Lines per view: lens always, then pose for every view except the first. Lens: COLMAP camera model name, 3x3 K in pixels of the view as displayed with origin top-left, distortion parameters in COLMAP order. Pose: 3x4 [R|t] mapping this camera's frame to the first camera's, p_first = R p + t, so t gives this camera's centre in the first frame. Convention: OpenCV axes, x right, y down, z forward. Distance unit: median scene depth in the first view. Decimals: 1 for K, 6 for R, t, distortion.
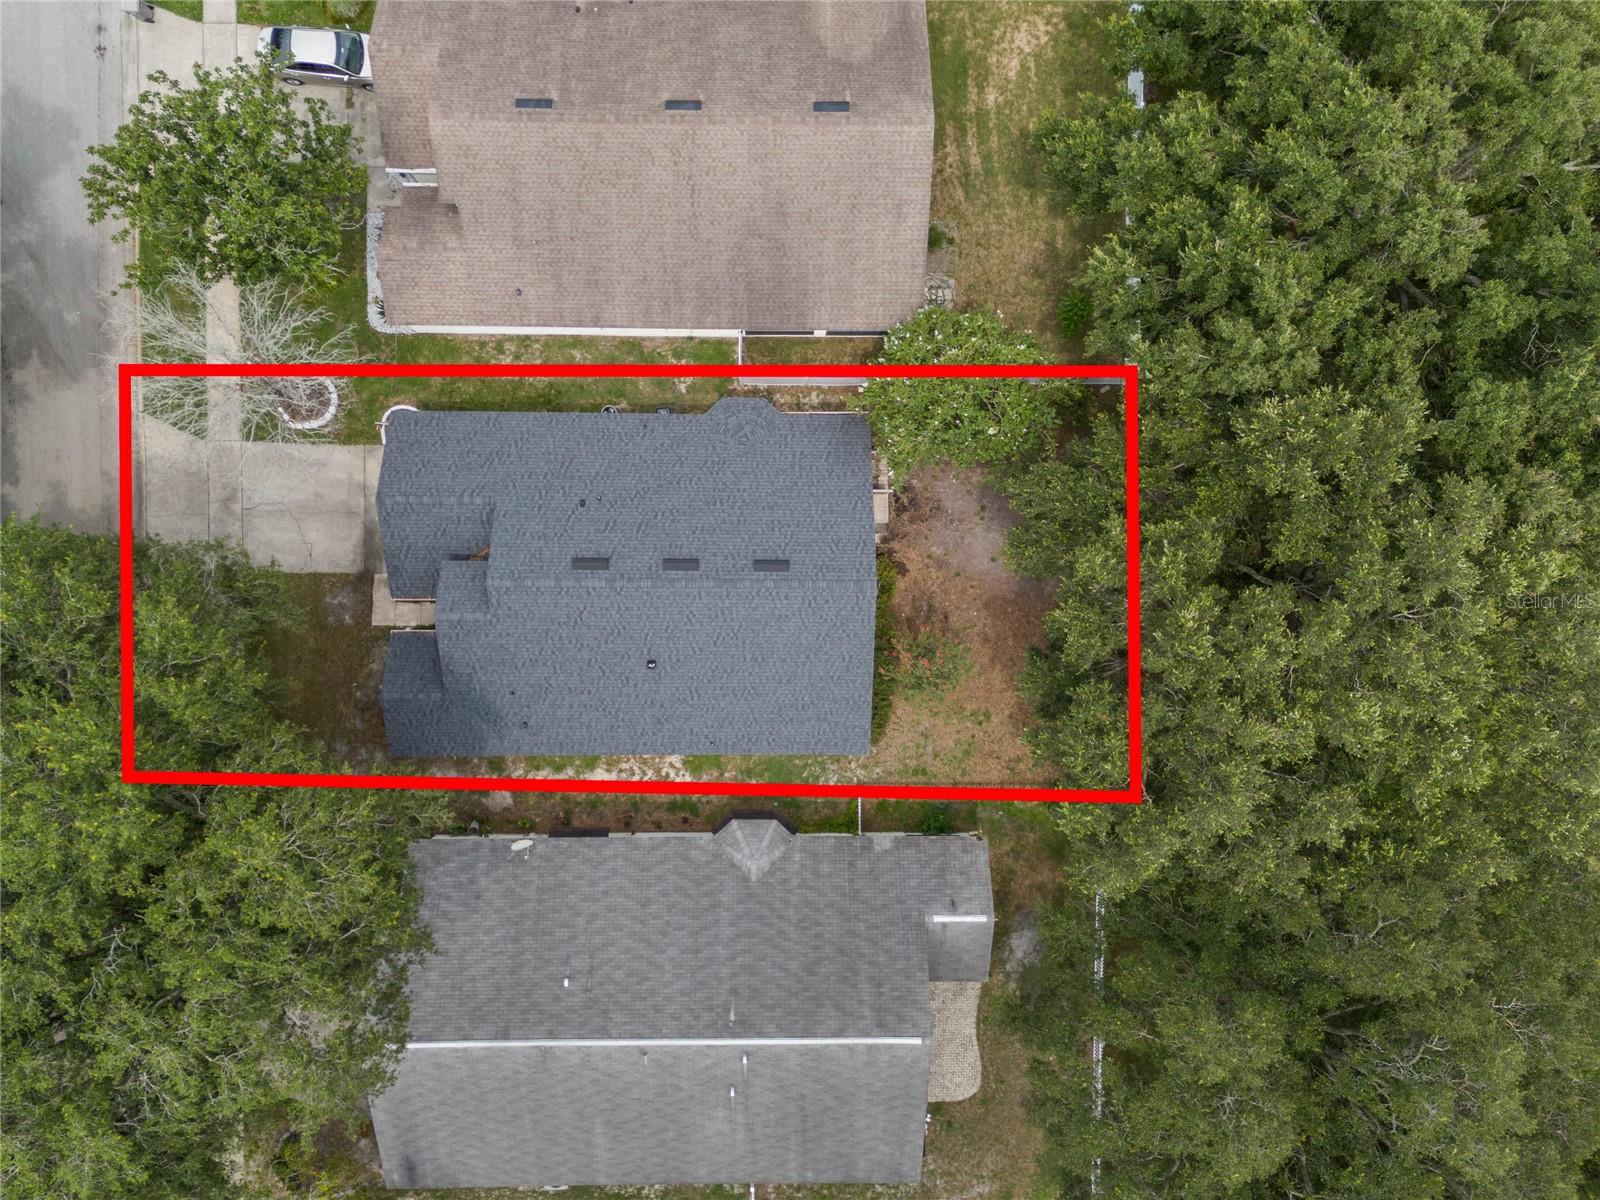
lens RADIAL K [[1138.2, 0, 800.0], [0, 1138.2, 600.0], [0, 0, 1]] dist [-0.003427, -0.000586]
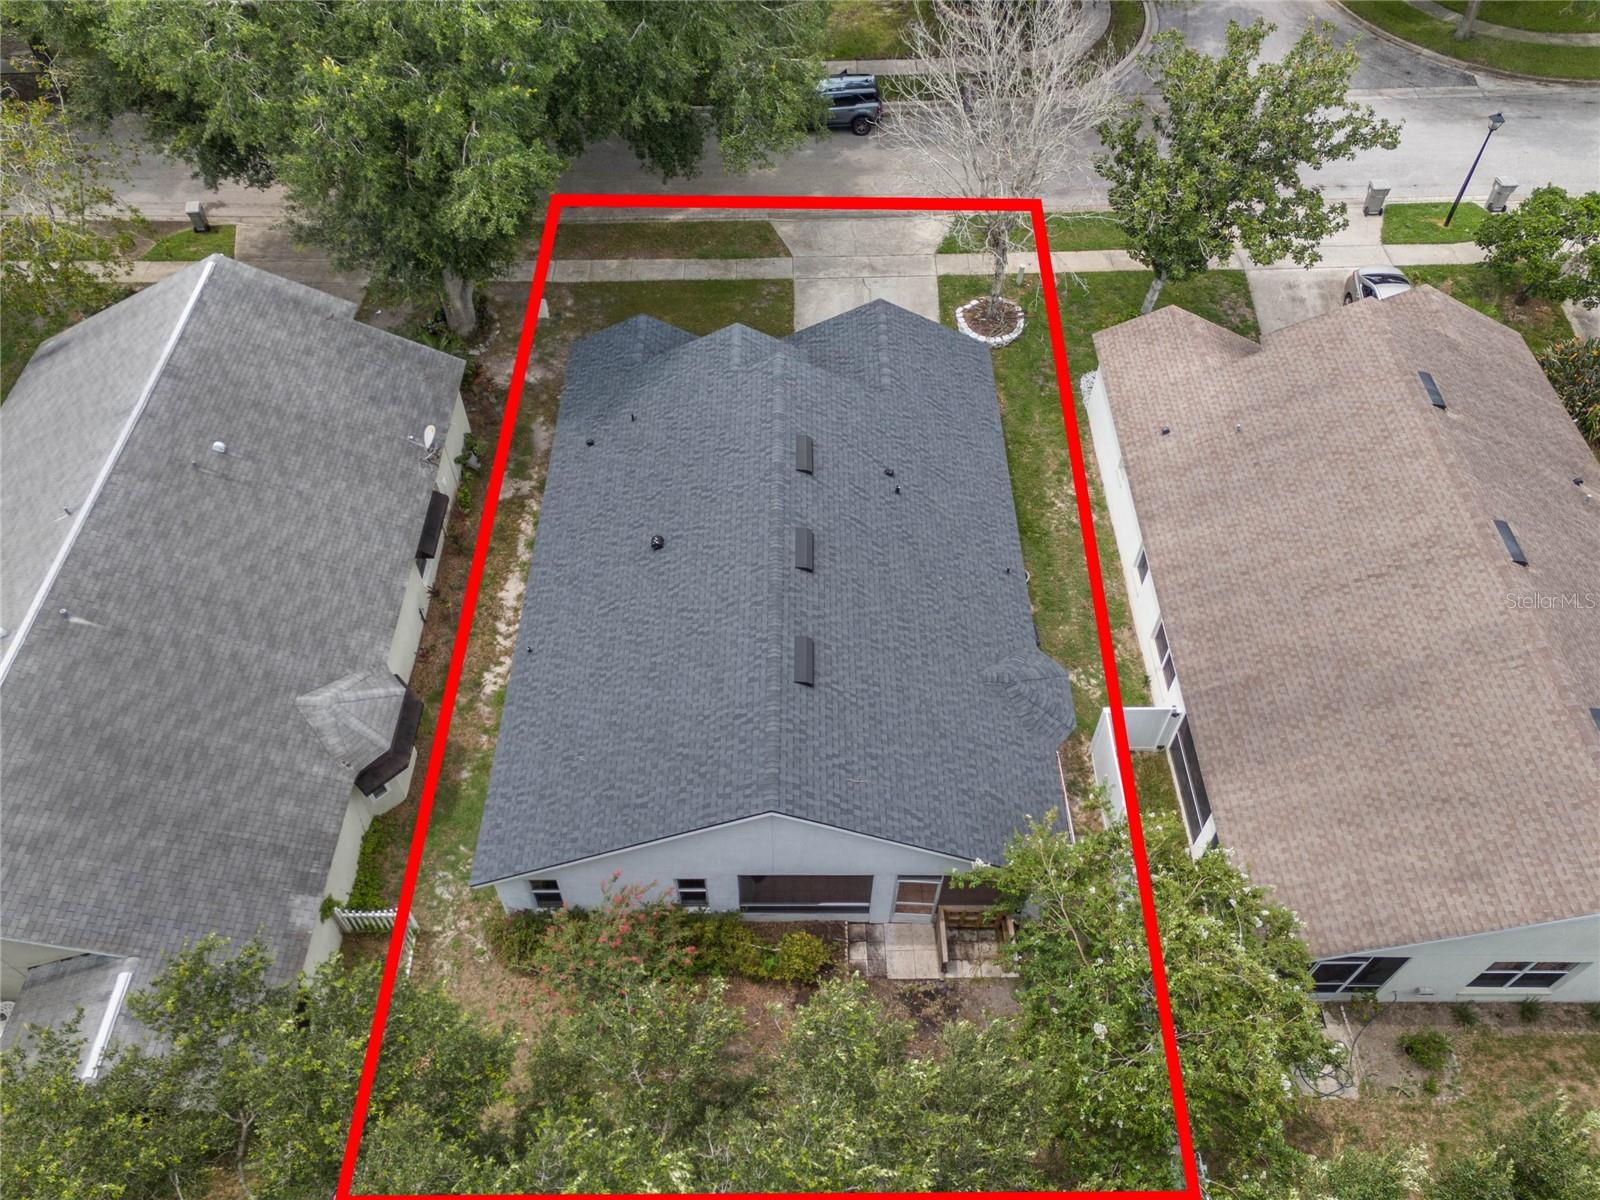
lens RADIAL K [[1146.4, 0, 800.0], [0, 1146.4, 600.0], [0, 0, 1]] dist [0.006092, 0.000718]
pose [[0.008779, 0.771985, -0.635580, 0.319151], [-0.999916, 0.000733, -0.012921, -0.018593], [-0.009509, 0.635640, 0.771927, 0.486786]]
